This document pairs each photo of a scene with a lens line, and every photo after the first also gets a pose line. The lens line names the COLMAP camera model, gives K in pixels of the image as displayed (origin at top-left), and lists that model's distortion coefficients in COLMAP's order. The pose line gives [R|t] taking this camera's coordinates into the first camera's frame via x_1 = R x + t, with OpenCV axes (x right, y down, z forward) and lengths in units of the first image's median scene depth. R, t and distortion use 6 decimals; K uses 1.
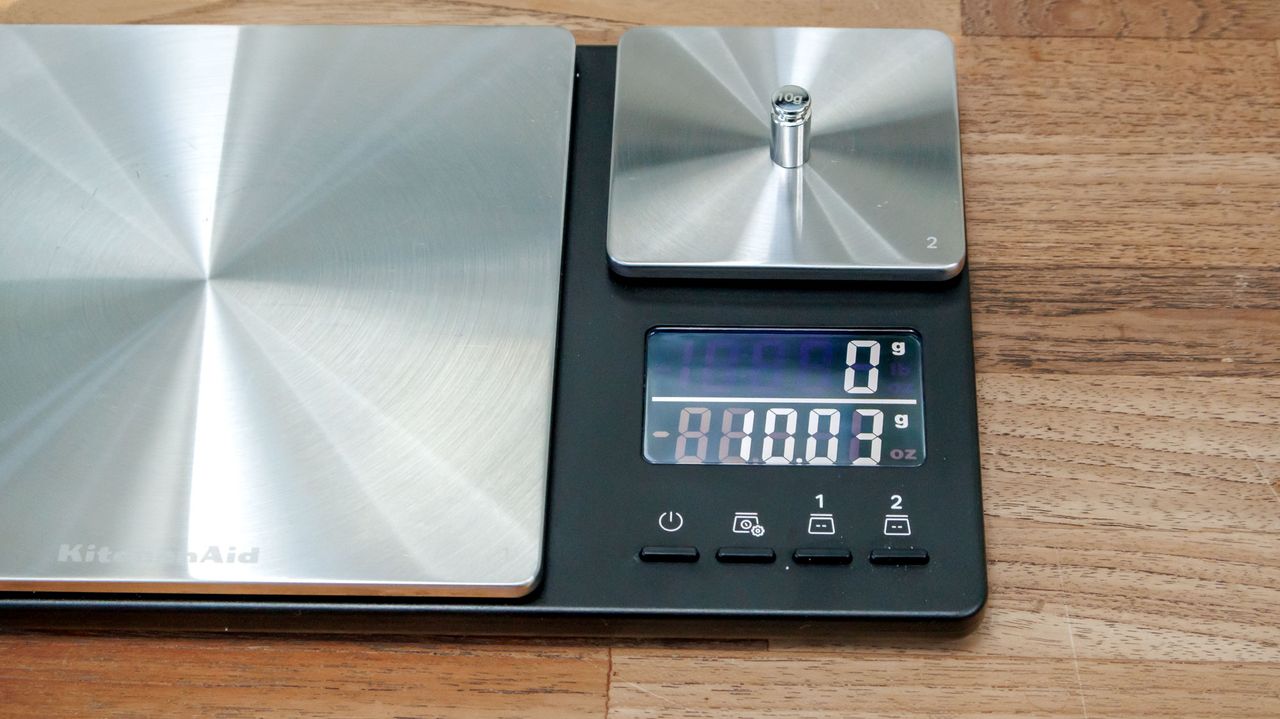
lens RADIAL K [[2533.6, 0, 640.0], [0, 2533.6, 359.5], [0, 0, 1]] dist [0.013658, -0.144854]
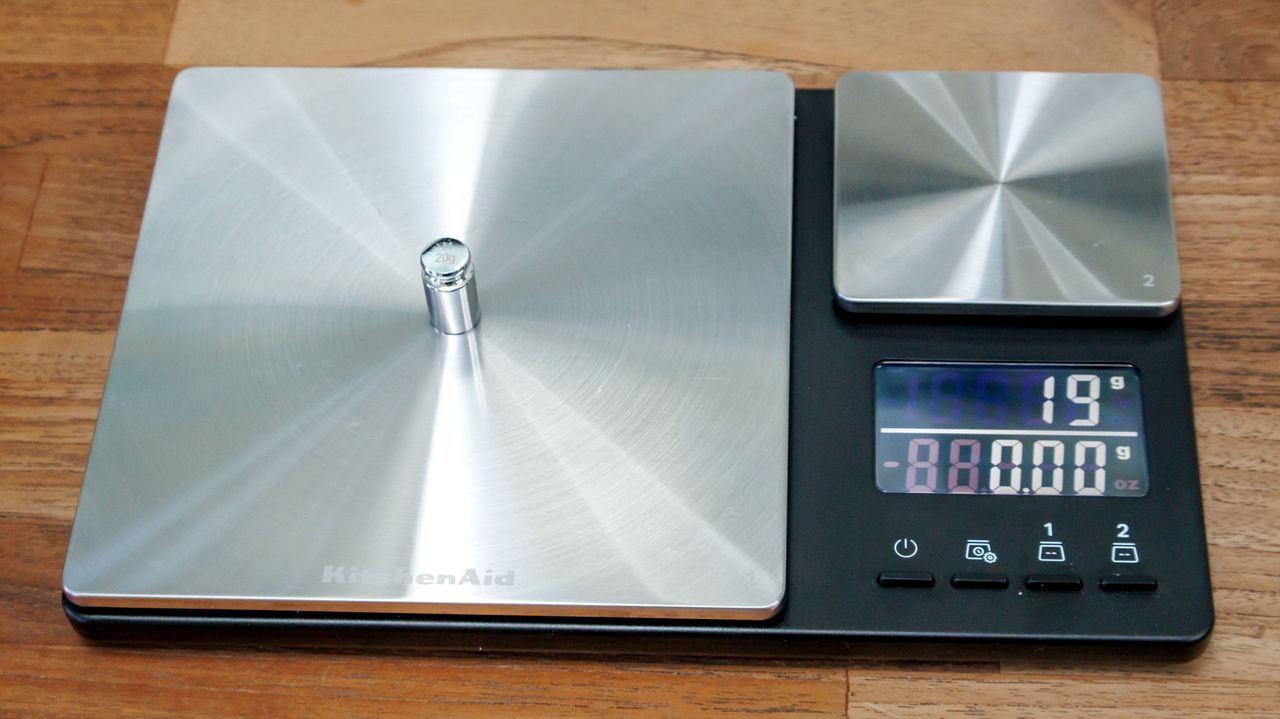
lens RADIAL K [[2545.2, 0, 640.0], [0, 2545.2, 359.5], [0, 0, 1]] dist [0.004937, -0.024183]
pose [[0.999743, 0.004097, -0.022314, -0.069965], [-0.004367, 0.999918, -0.012048, -0.000376], [0.022262, 0.012142, 0.999678, -0.045597]]
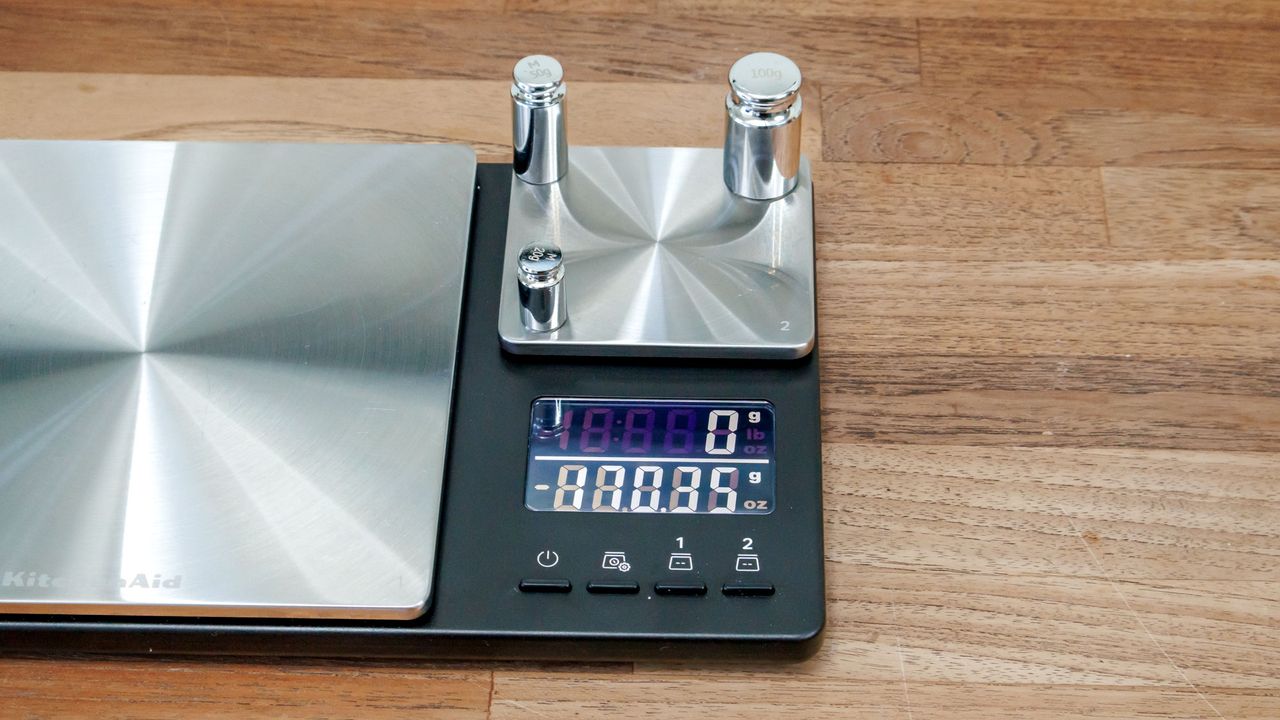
lens RADIAL K [[2545.2, 0, 640.0], [0, 2545.2, 360.0], [0, 0, 1]] dist [0.004937, -0.024183]
pose [[0.999859, 0.007867, 0.014851, 0.033824], [-0.006301, 0.994689, -0.102730, 0.087293], [-0.015580, 0.102622, 0.994598, -0.131189]]
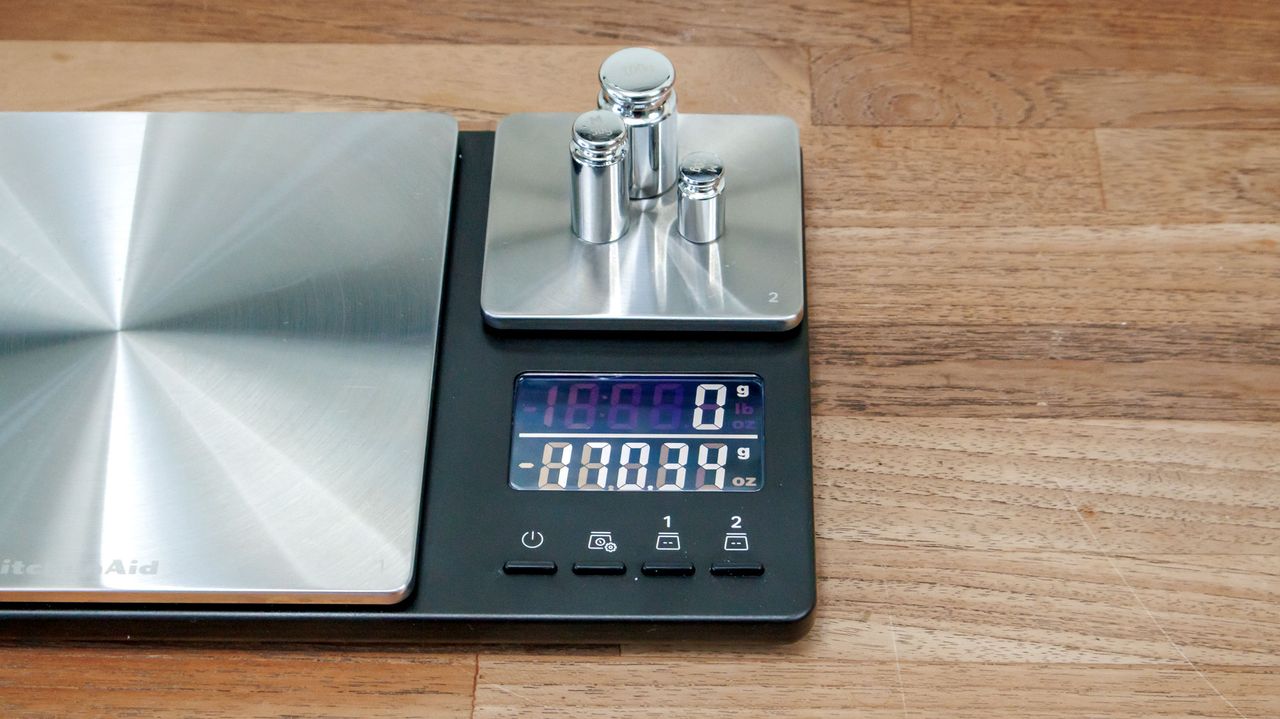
lens RADIAL K [[2545.2, 0, 640.0], [0, 2545.2, 359.5], [0, 0, 1]] dist [0.004937, -0.024183]
pose [[0.999892, -0.001681, 0.014621, 0.040729], [0.002828, 0.996890, -0.078759, 0.069383], [-0.014443, 0.078792, 0.996786, -0.109756]]
